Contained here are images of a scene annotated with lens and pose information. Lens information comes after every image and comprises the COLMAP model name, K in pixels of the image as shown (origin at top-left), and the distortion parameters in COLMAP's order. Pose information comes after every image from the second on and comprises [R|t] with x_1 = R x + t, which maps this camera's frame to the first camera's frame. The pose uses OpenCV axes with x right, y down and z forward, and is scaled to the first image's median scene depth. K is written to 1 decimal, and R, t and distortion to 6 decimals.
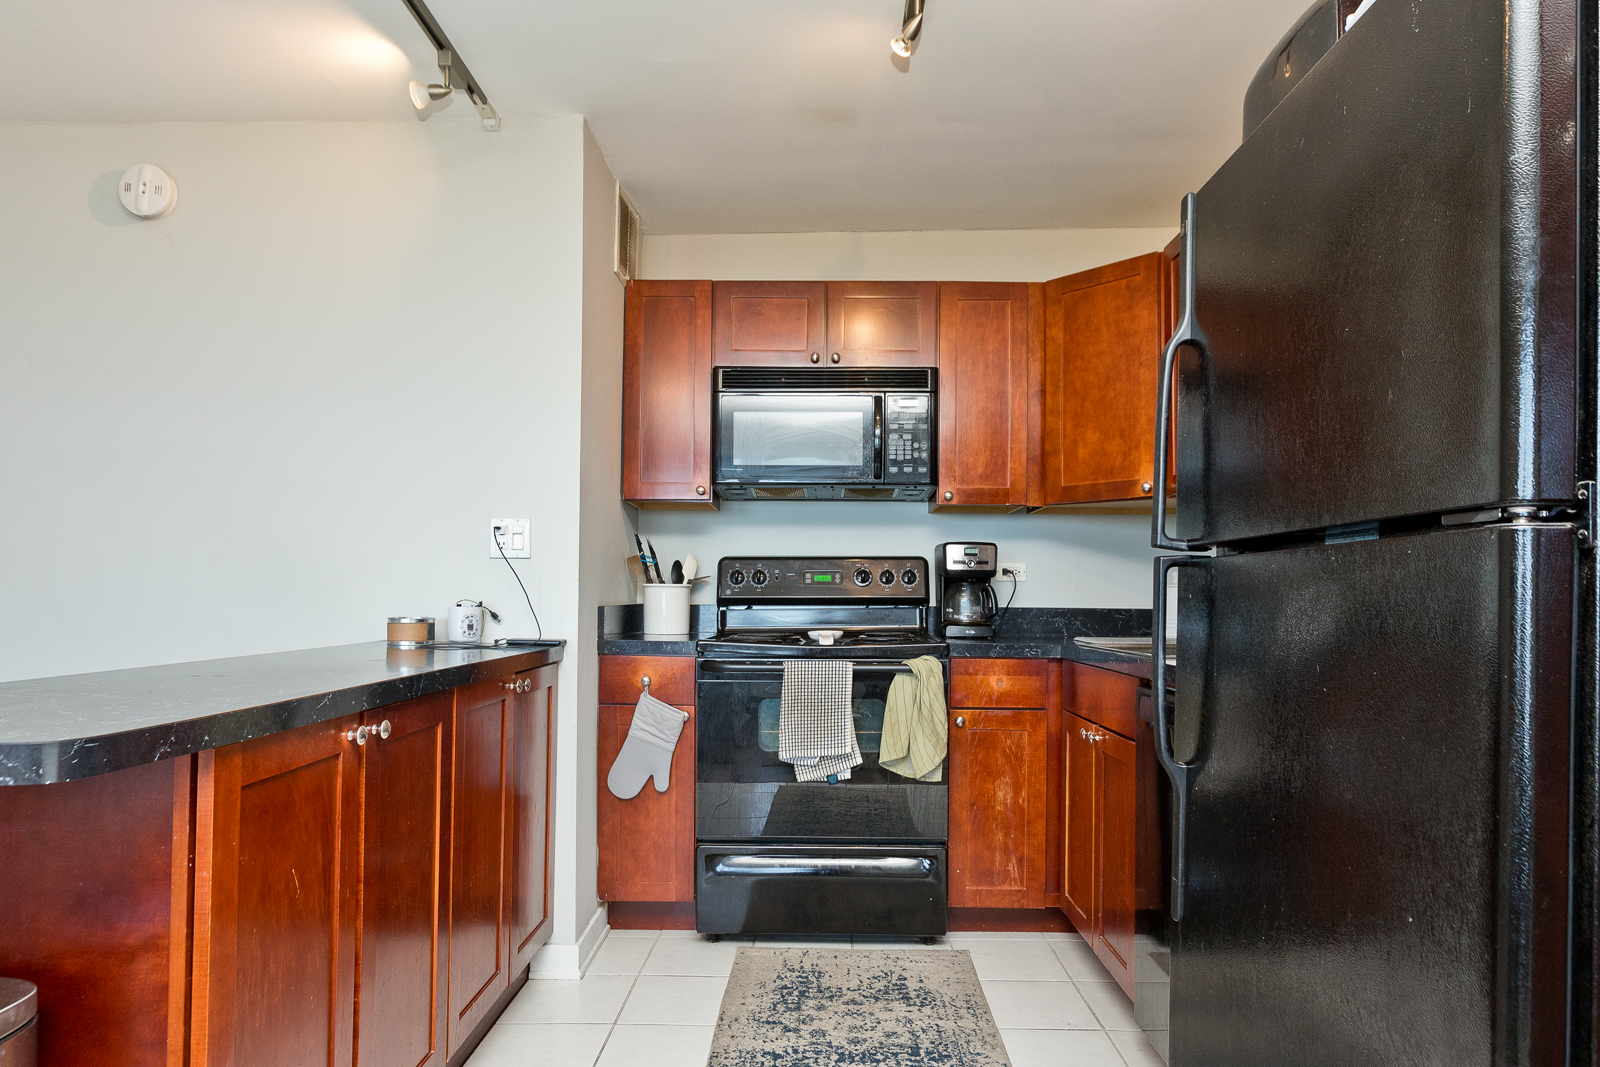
lens RADIAL K [[955.6, 0, 800.3], [0, 955.6, 586.6], [0, 0, 1]] dist [0.000617, 0.000944]
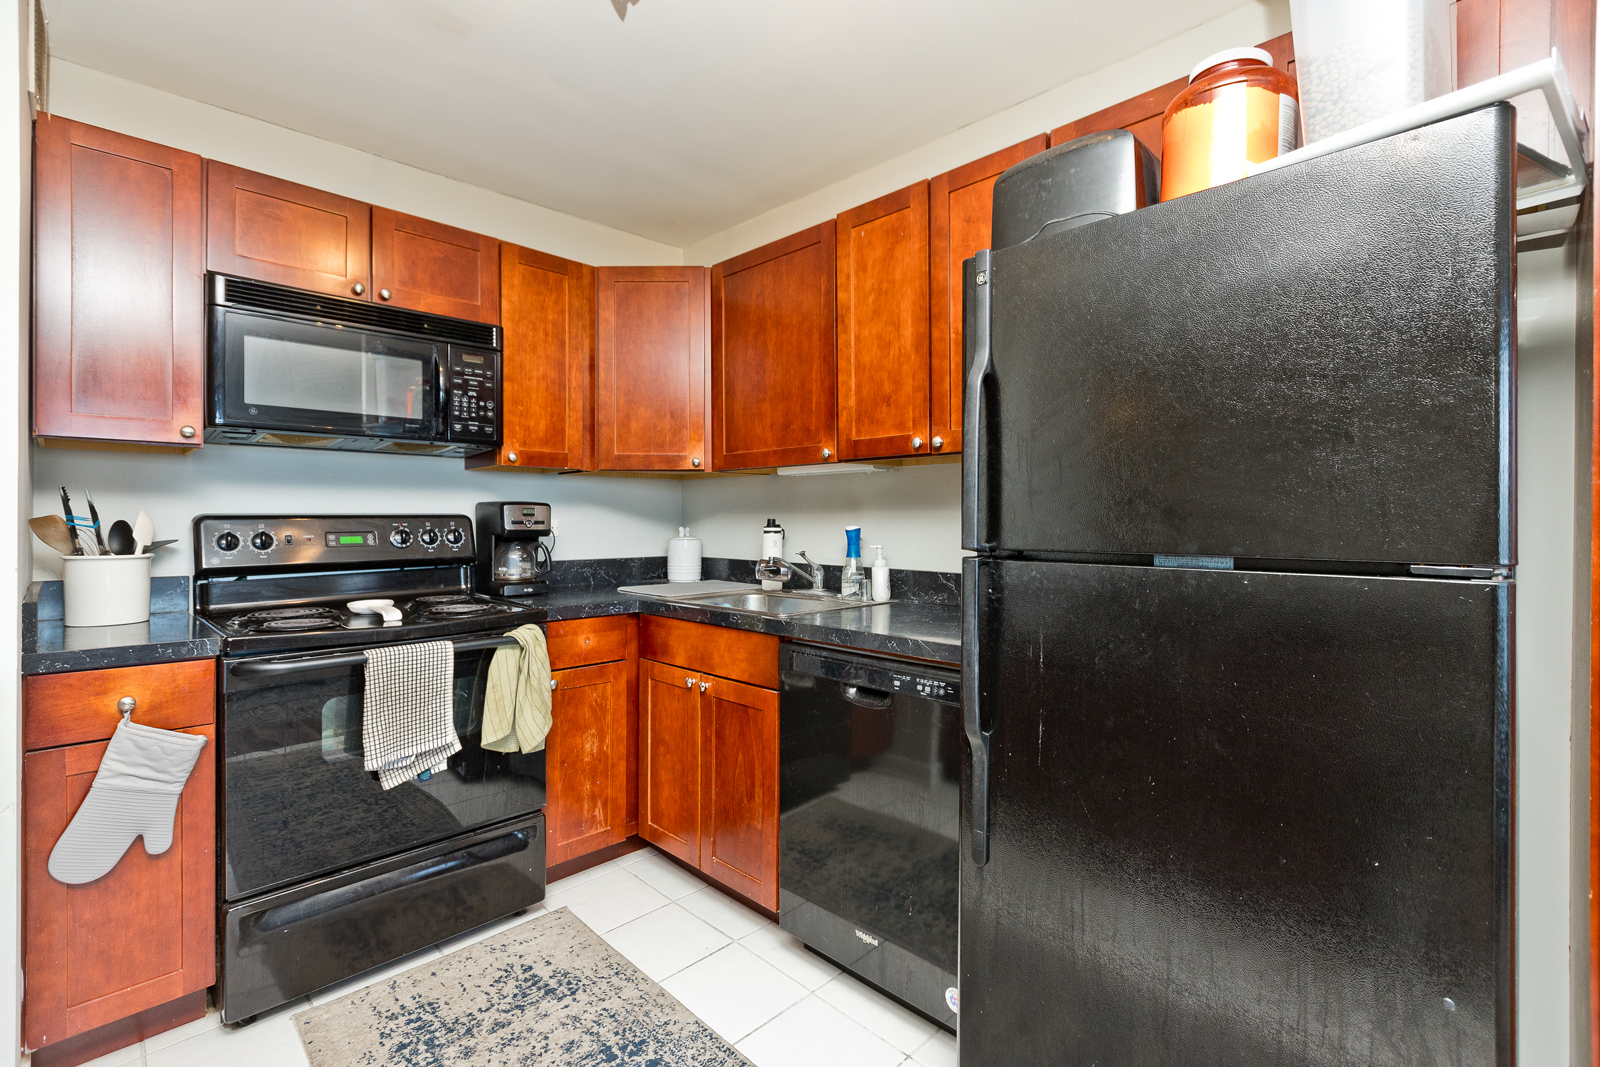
lens RADIAL K [[724.0, 0, 804.7], [0, 724.0, 516.8], [0, 0, 1]] dist [0.001990, -0.000385]
pose [[0.689639, -0.005983, 0.724128, -0.203389], [-0.002898, 0.999935, 0.011022, -0.045678], [-0.724147, -0.009699, 0.689577, 0.276757]]
